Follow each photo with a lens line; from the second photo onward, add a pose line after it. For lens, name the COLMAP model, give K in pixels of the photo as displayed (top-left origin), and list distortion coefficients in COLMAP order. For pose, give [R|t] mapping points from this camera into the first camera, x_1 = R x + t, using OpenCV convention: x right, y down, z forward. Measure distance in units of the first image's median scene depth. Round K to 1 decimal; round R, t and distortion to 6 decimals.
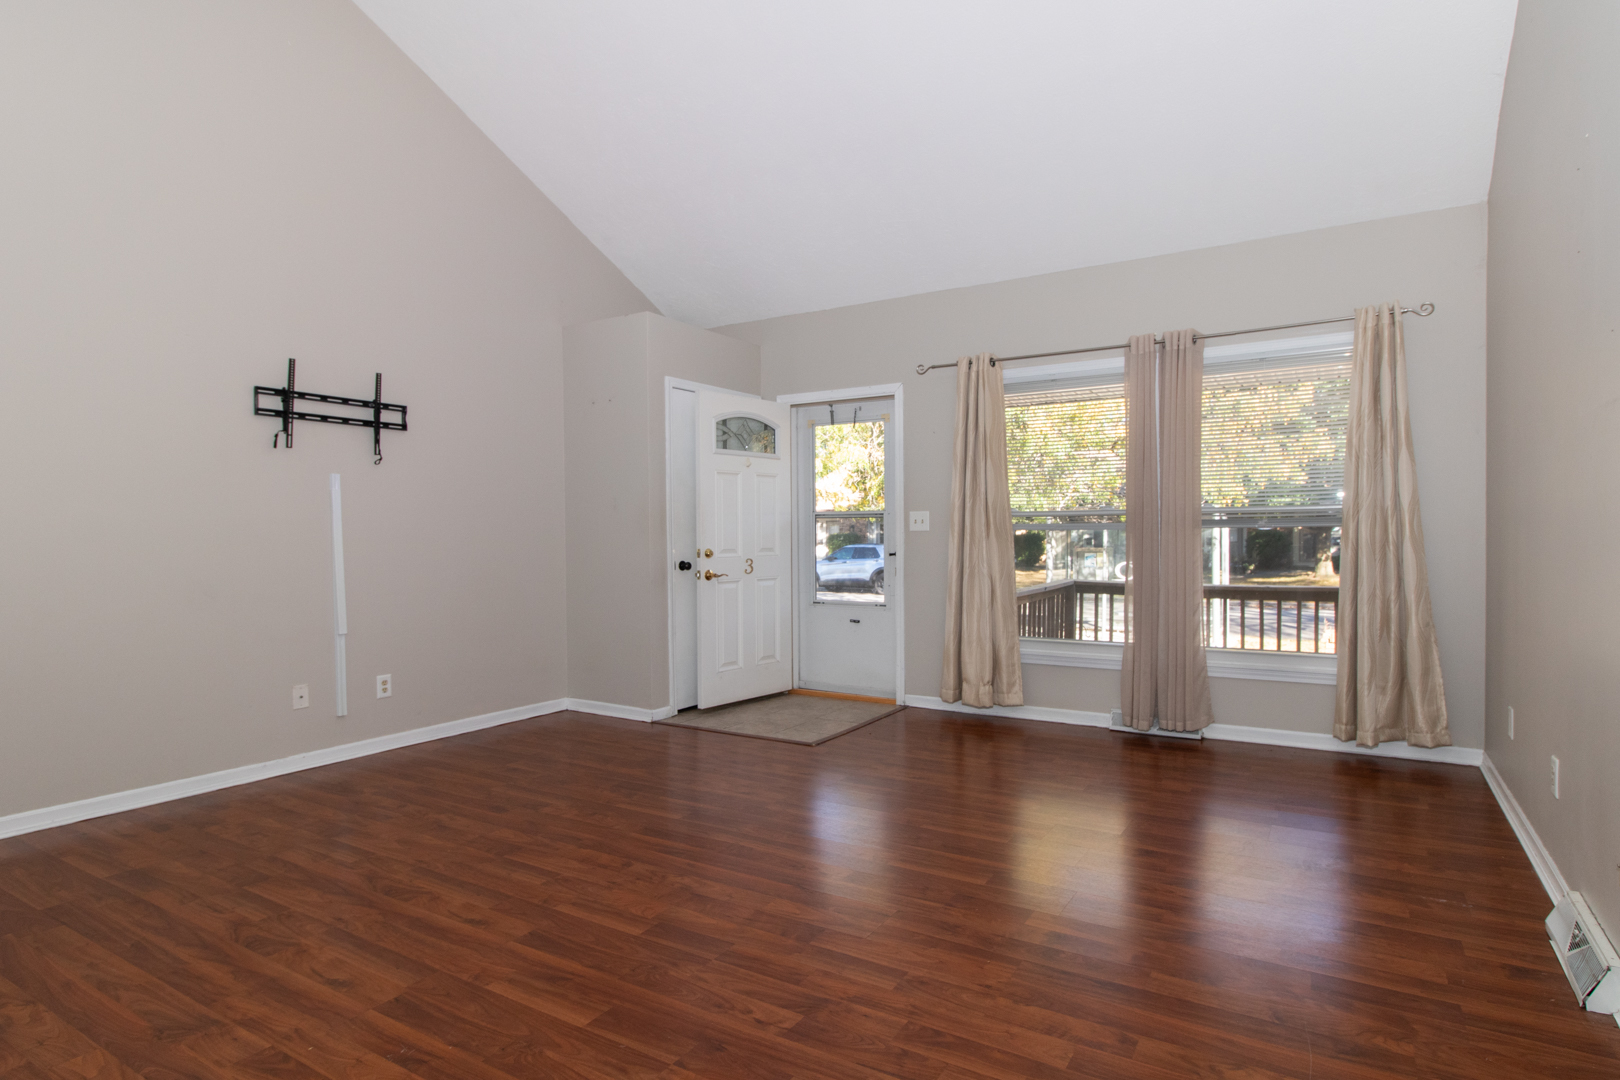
lens RADIAL K [[871.0, 0, 815.0], [0, 871.0, 508.5], [0, 0, 1]] dist [0.000435, -0.001123]
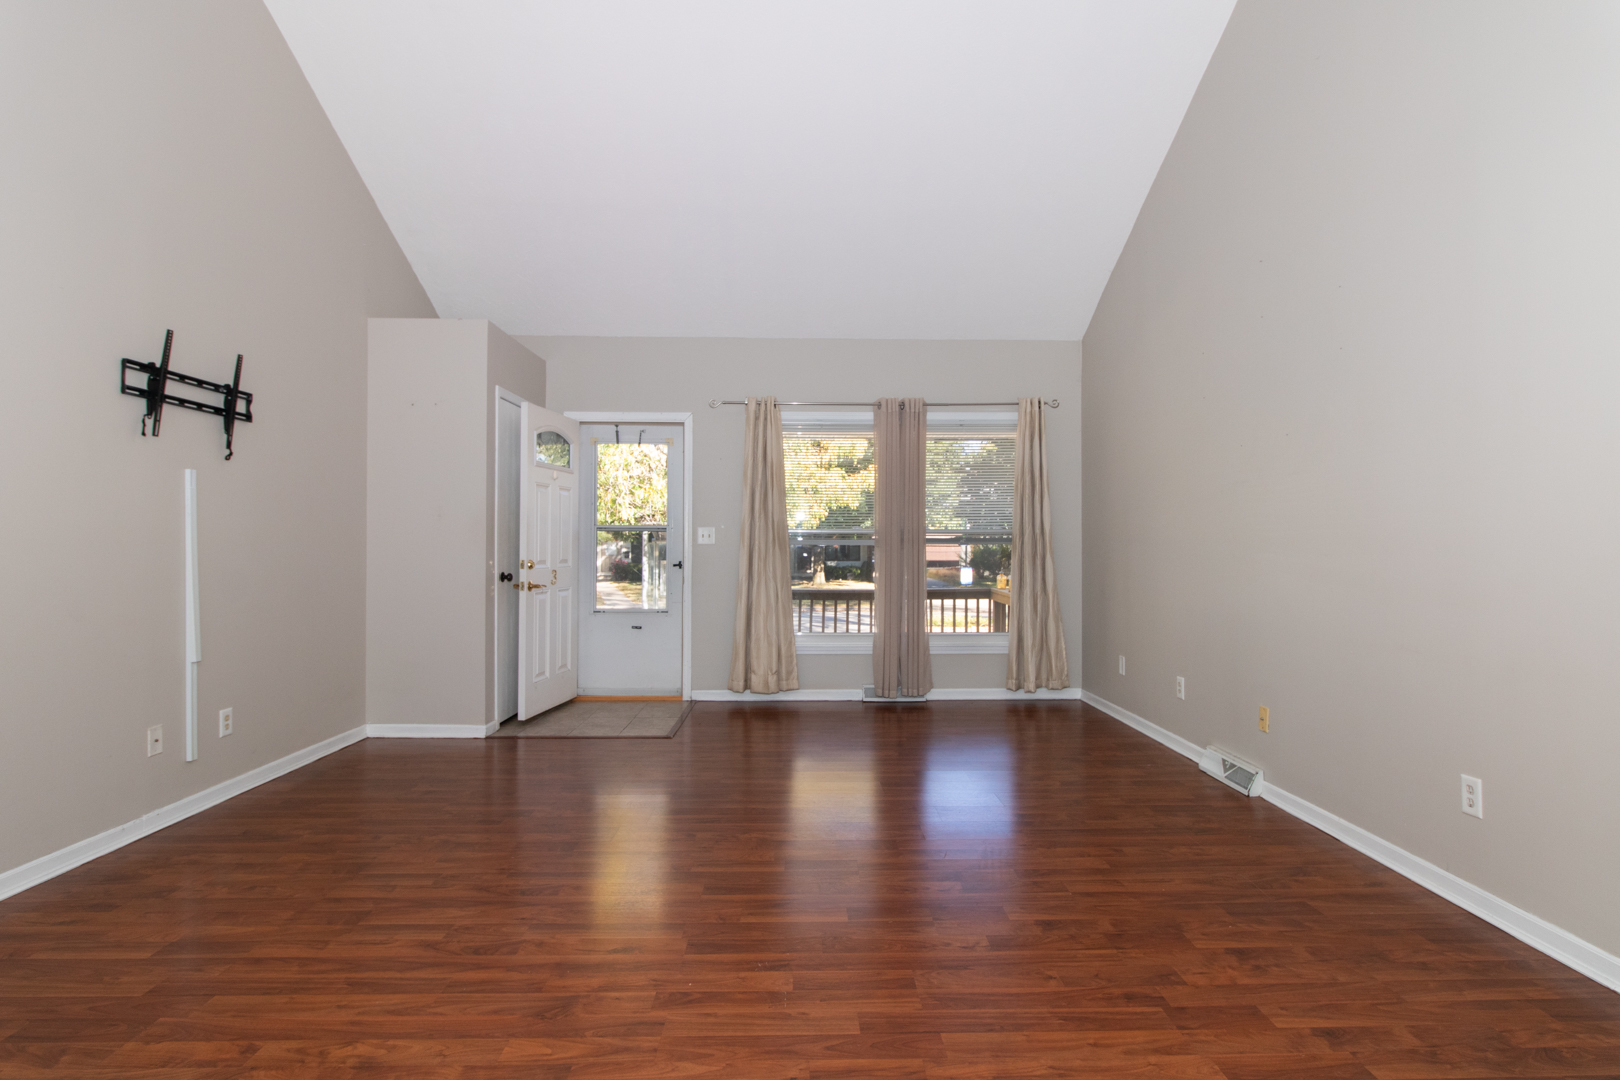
lens RADIAL K [[854.3, 0, 854.1], [0, 854.3, 516.1], [0, 0, 1]] dist [-0.000694, -0.001436]
pose [[0.819911, 0.029620, 0.571724, -0.409664], [-0.025615, 0.999559, -0.015051, 0.000350], [-0.571917, -0.002304, 0.820308, -0.026074]]
